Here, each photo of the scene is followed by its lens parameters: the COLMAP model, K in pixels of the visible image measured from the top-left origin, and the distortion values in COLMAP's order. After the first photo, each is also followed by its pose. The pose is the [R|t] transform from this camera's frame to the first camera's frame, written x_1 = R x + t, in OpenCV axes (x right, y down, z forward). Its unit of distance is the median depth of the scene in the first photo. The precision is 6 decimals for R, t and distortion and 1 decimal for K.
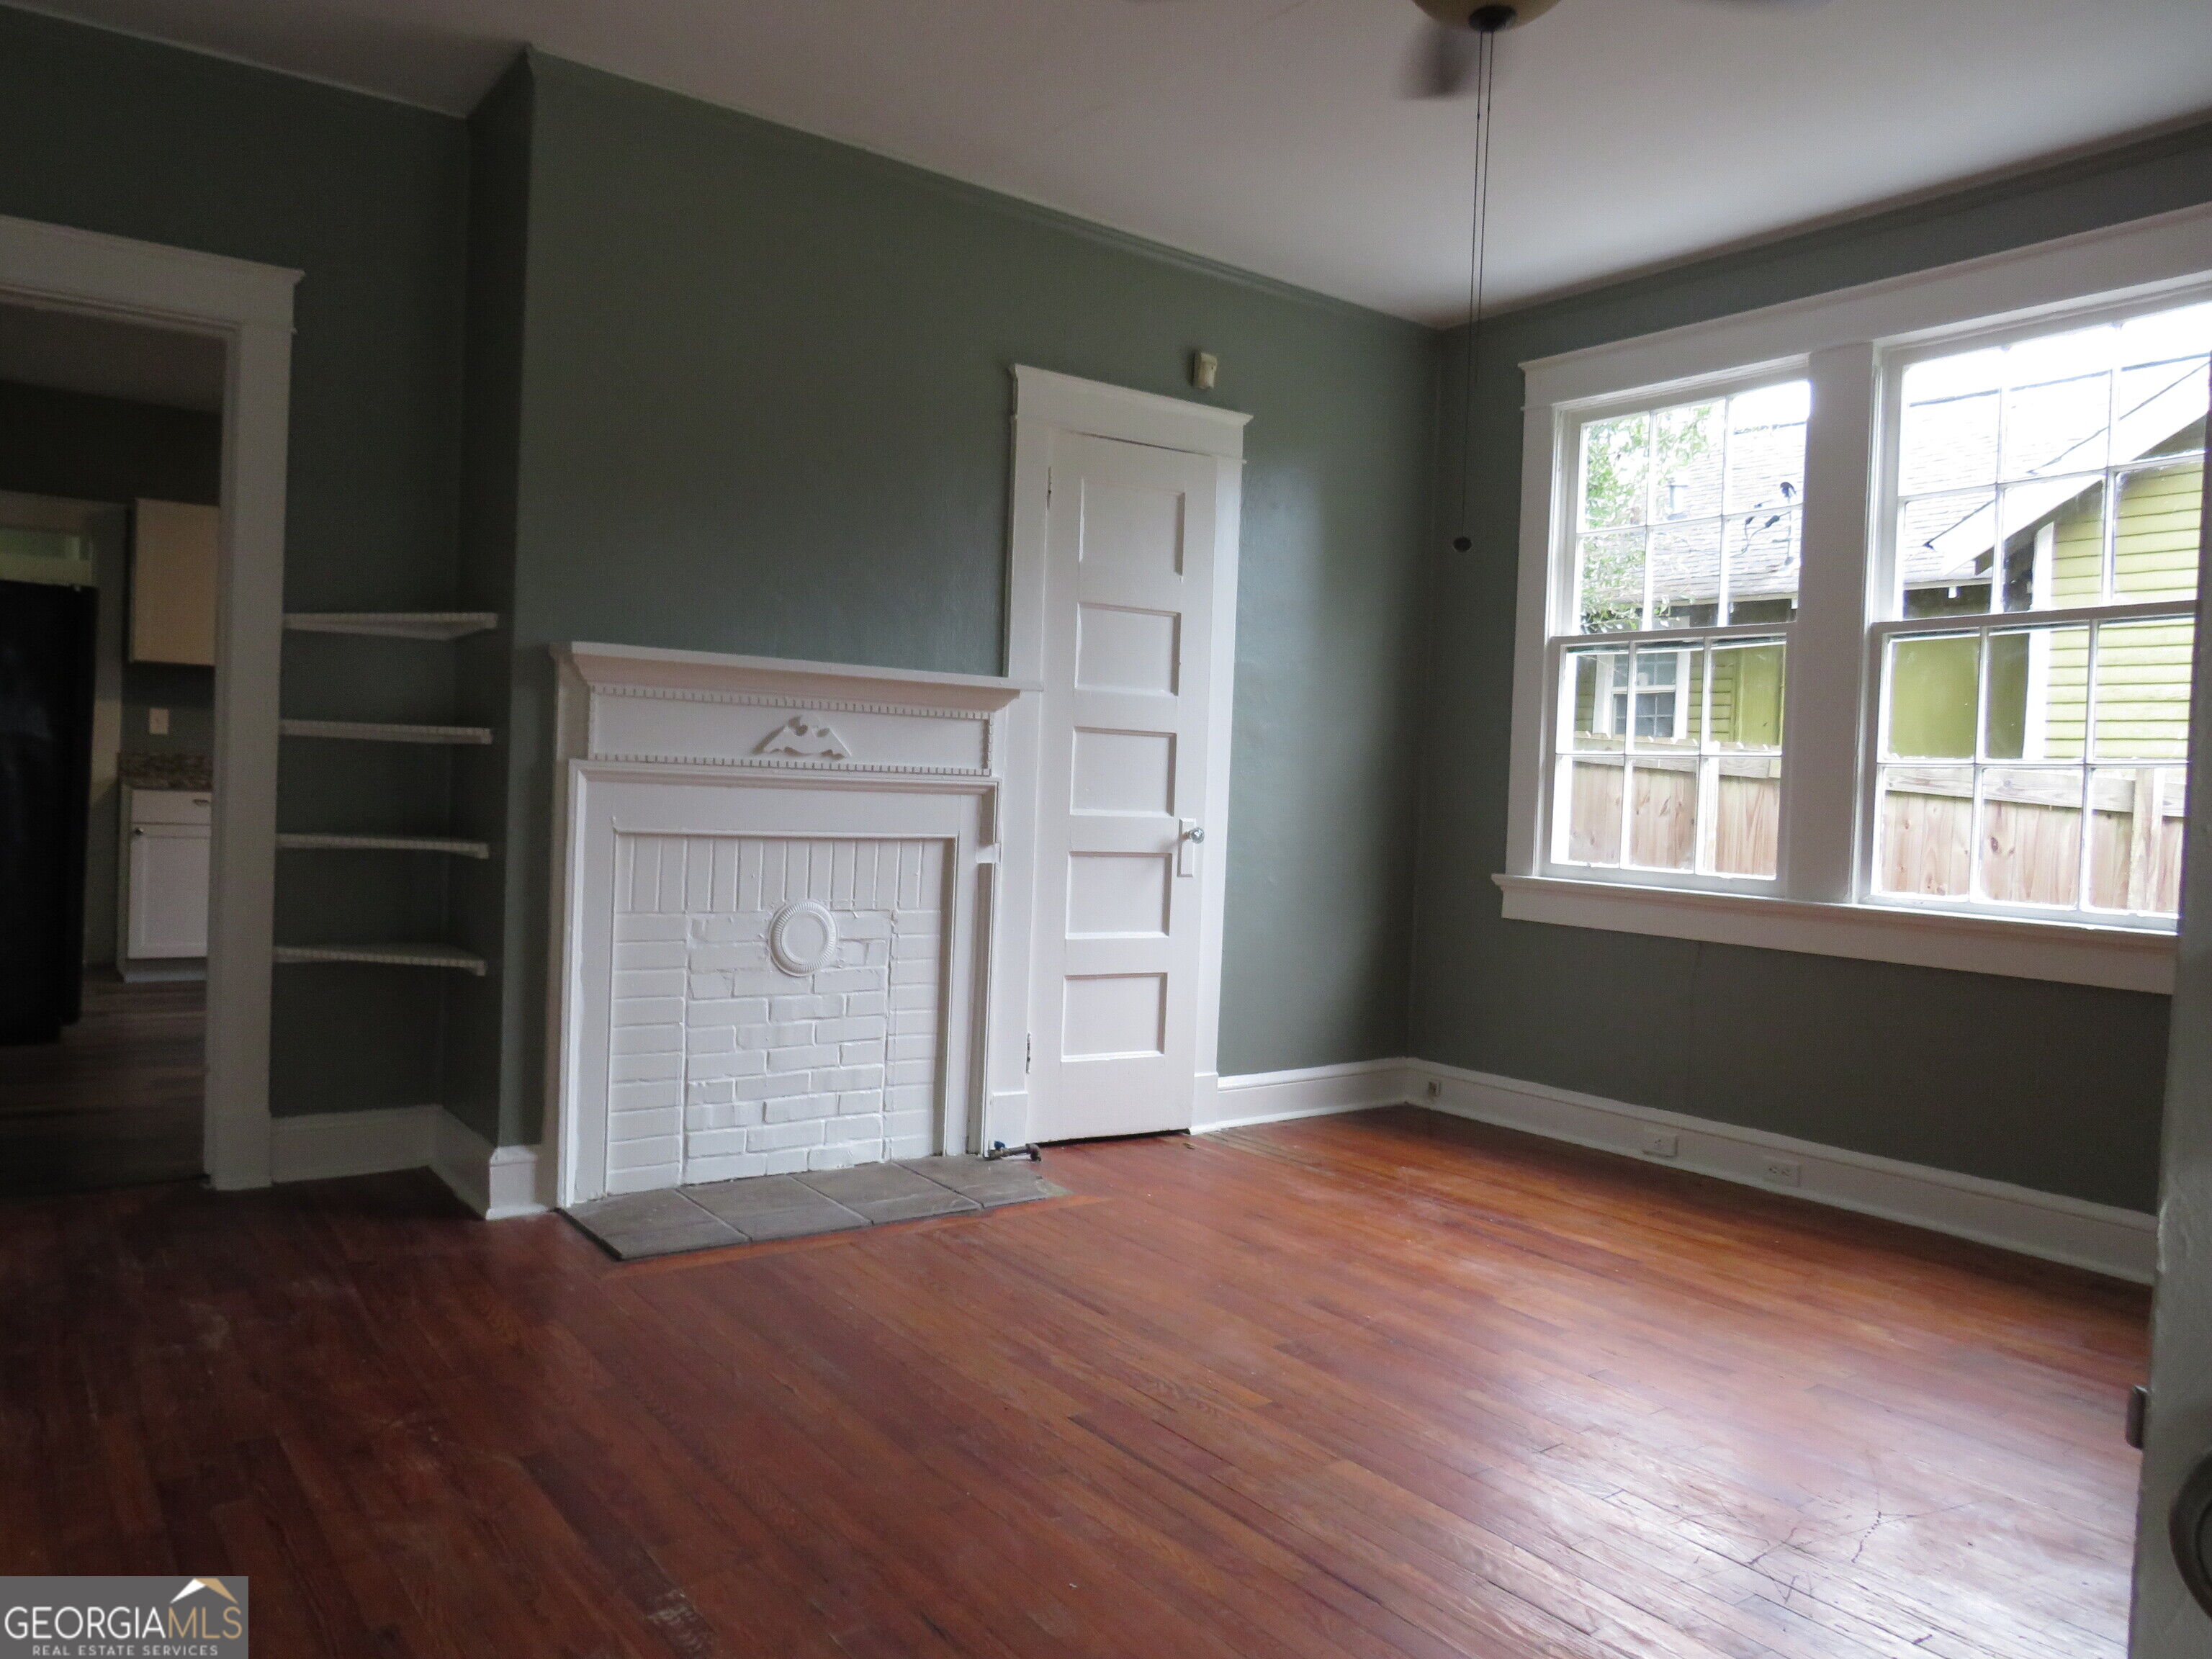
lens RADIAL K [[1565.0, 0, 1106.0], [0, 1565.0, 829.5], [0, 0, 1]] dist [-0.036097, 0.021338]
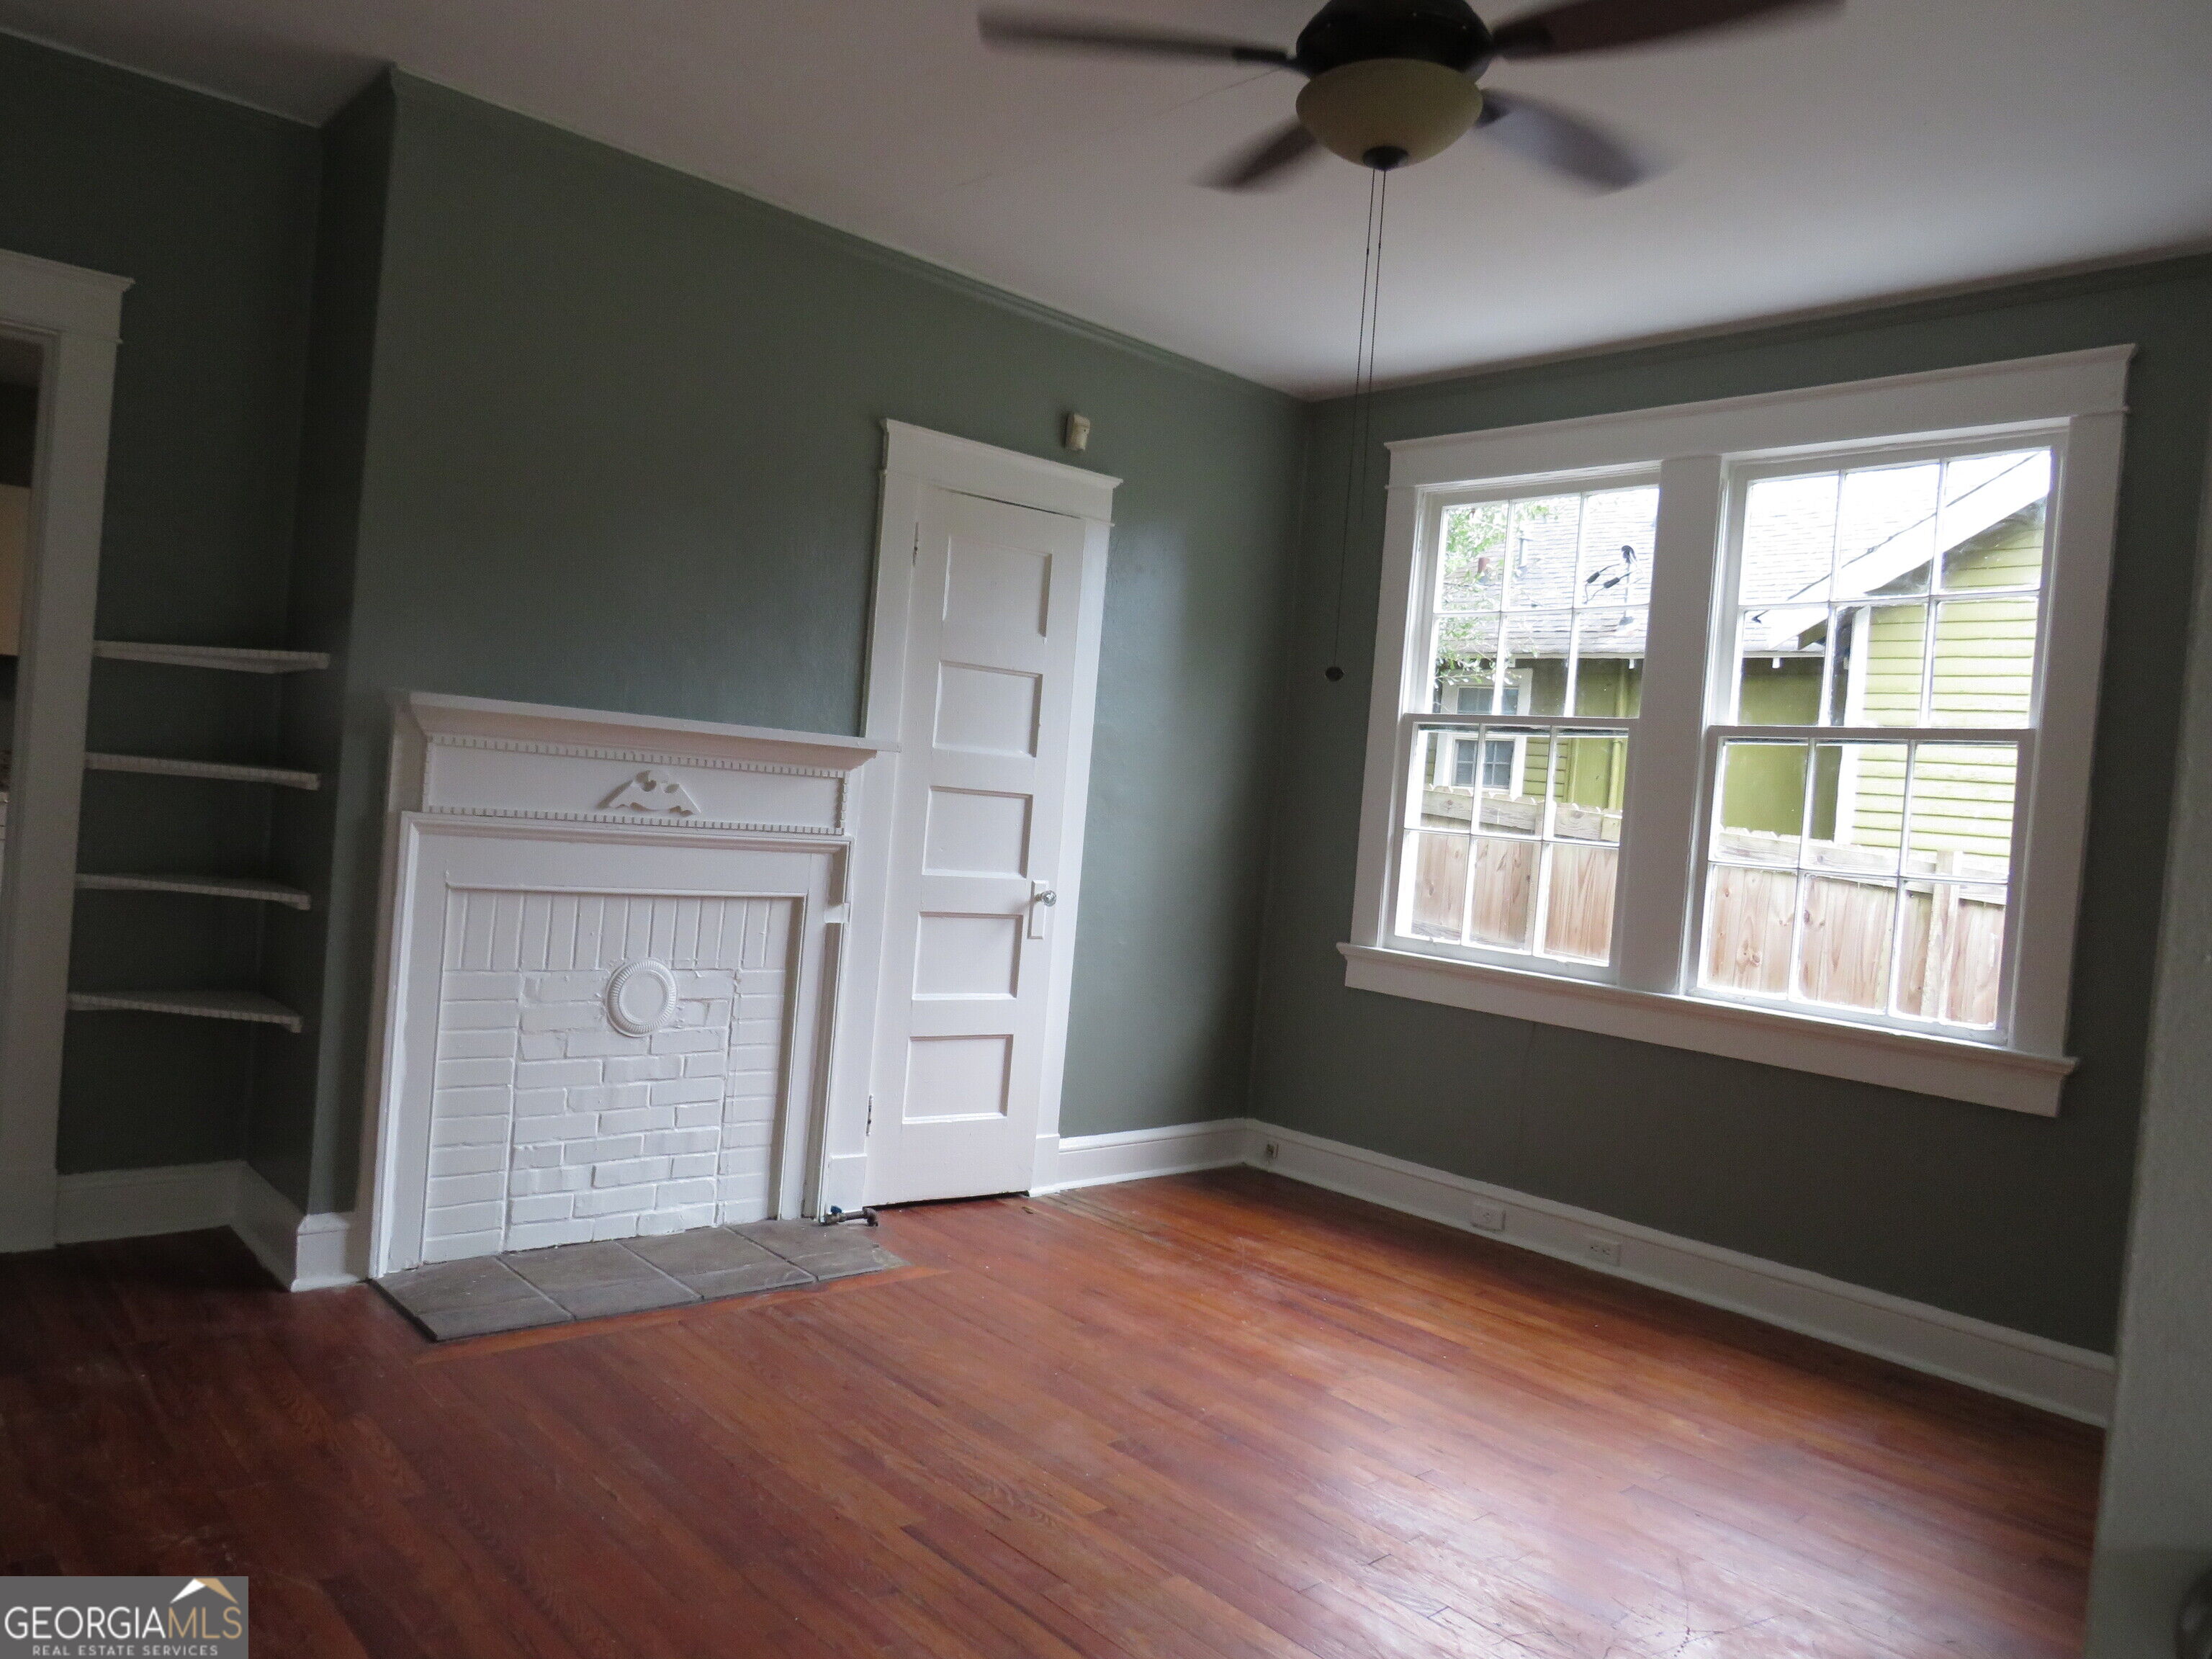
lens RADIAL K [[1563.0, 0, 1106.0], [0, 1563.0, 829.5], [0, 0, 1]] dist [-0.034881, 0.008265]
pose [[0.994079, 0.043146, 0.099730, -0.008024], [-0.042905, 0.999069, -0.004565, -0.043433], [-0.099834, 0.000259, 0.995004, 0.007294]]
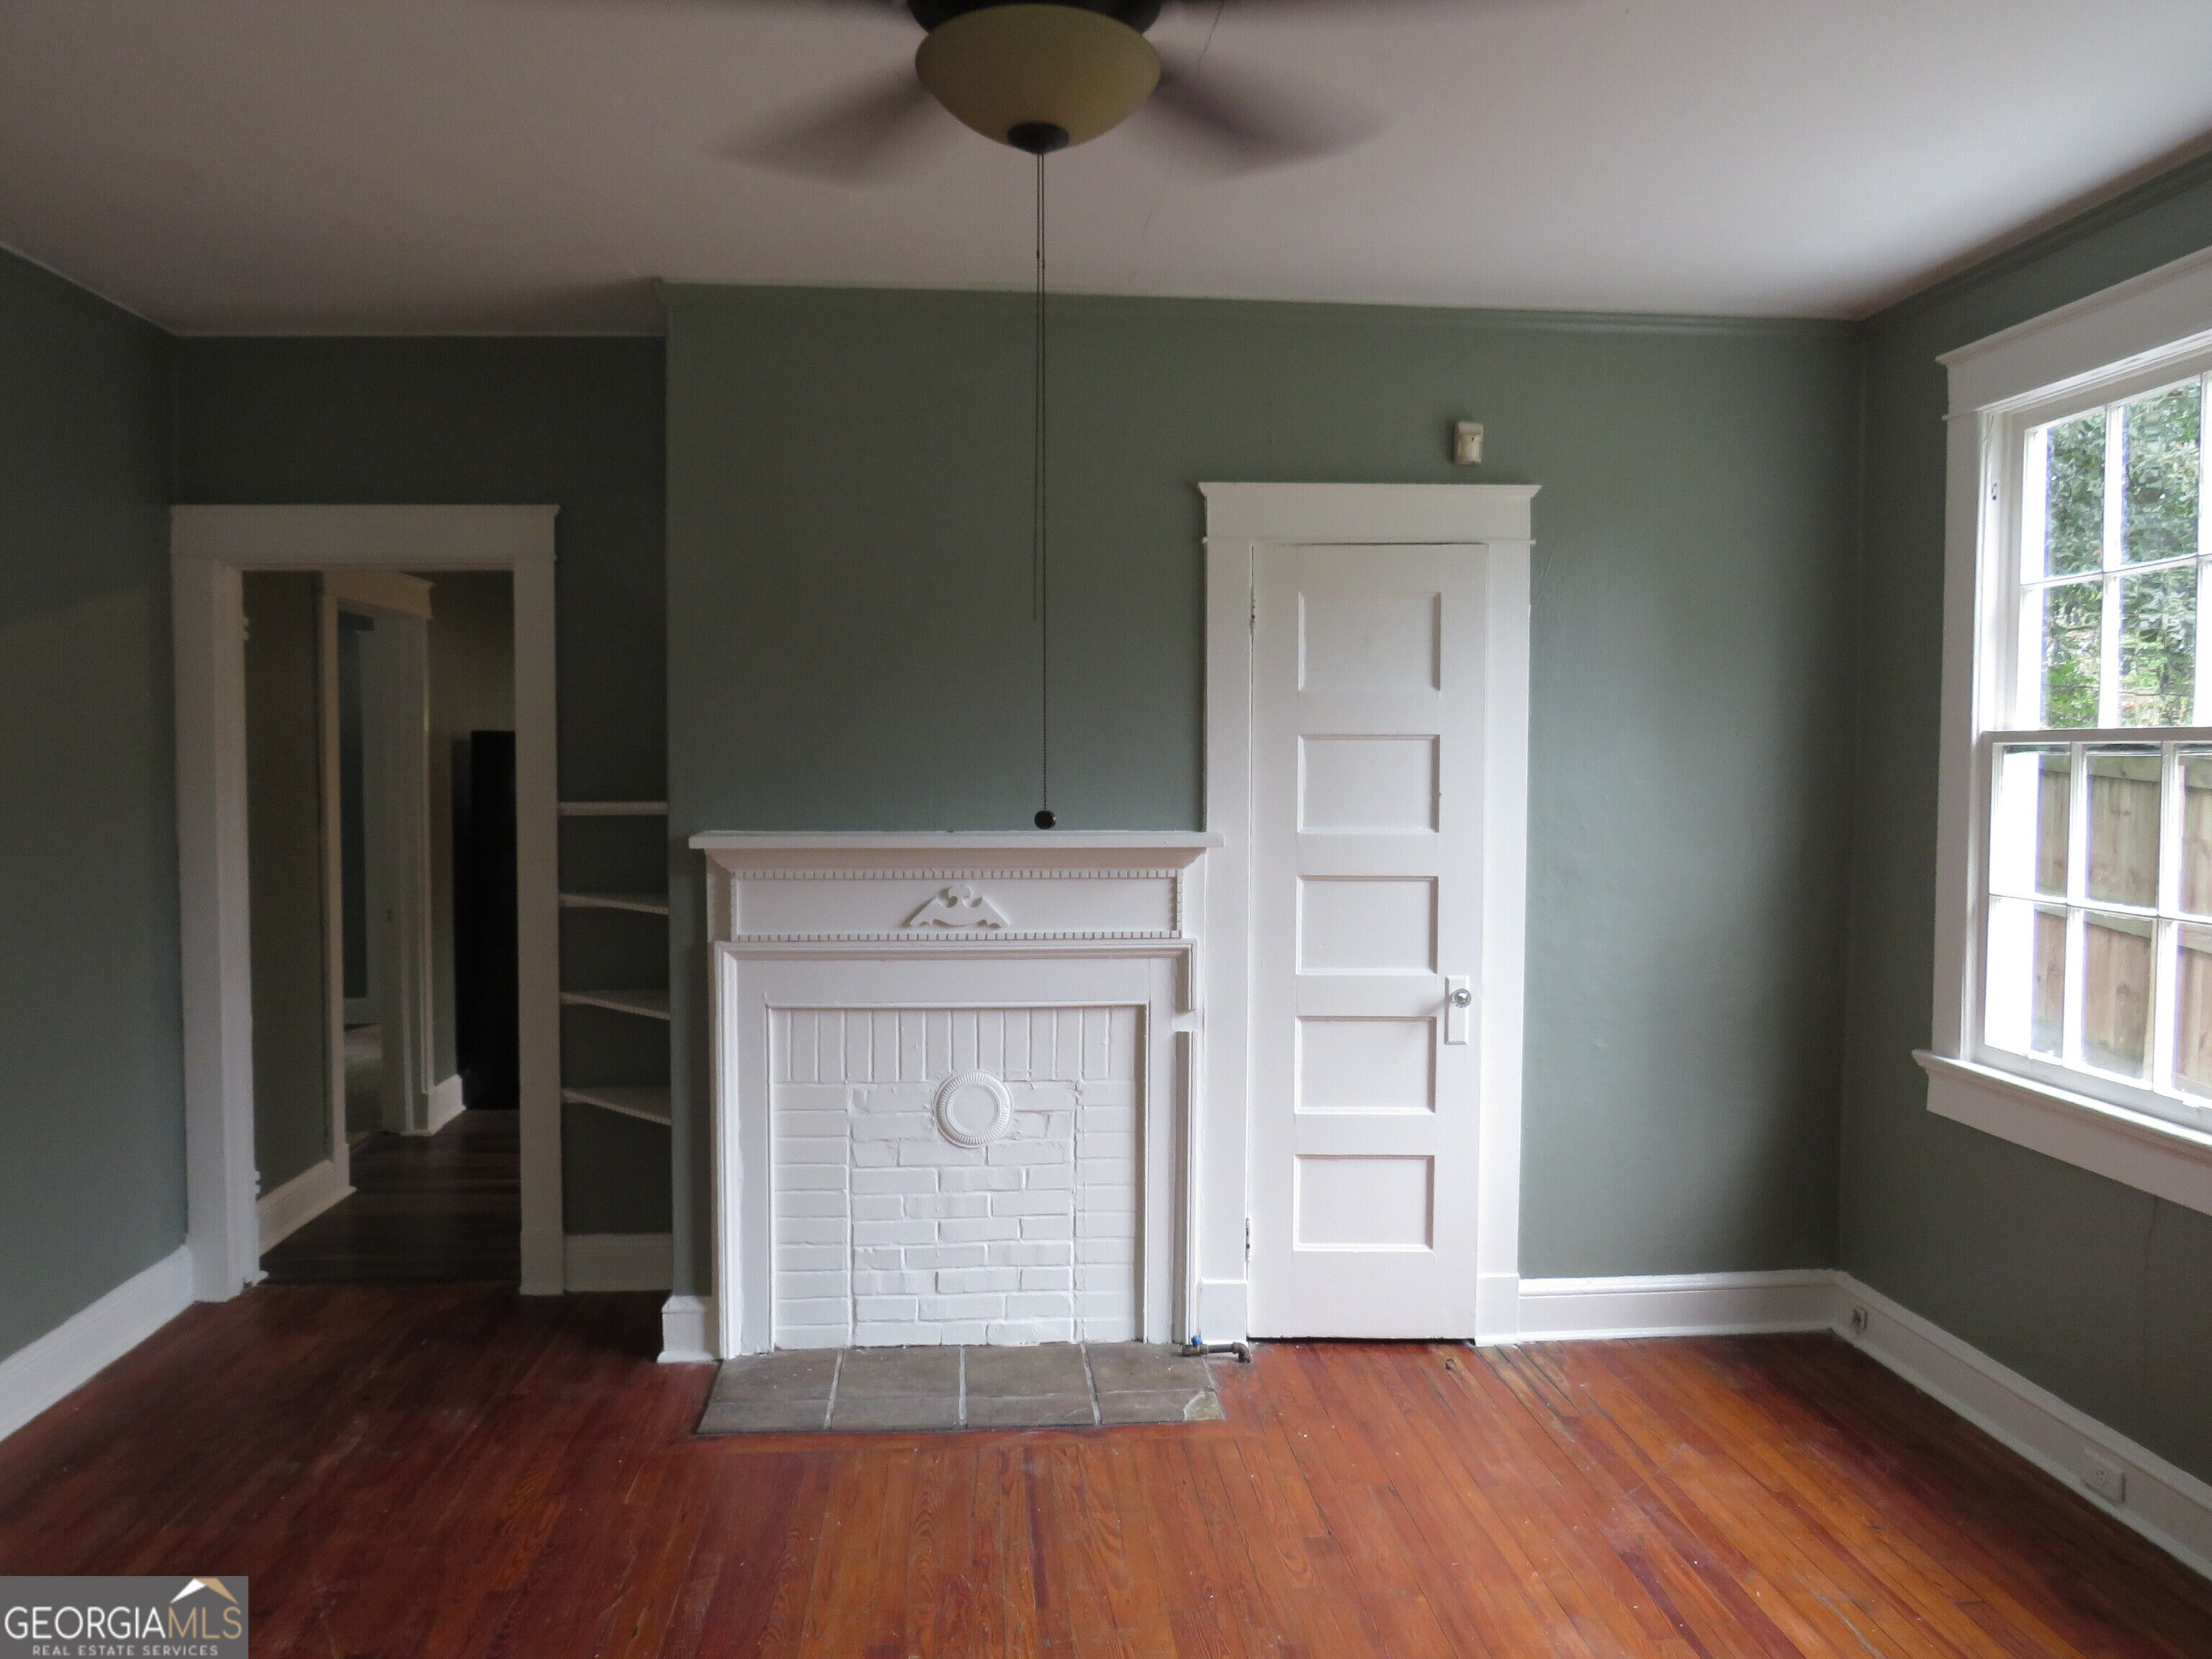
lens RADIAL K [[1565.0, 0, 1106.0], [0, 1565.0, 829.5], [0, 0, 1]] dist [-0.036097, 0.021338]
pose [[0.845196, -0.011844, -0.534326, 0.407208], [0.016093, 0.999865, 0.003292, -0.109047], [0.534215, -0.011381, 0.845272, 0.219436]]
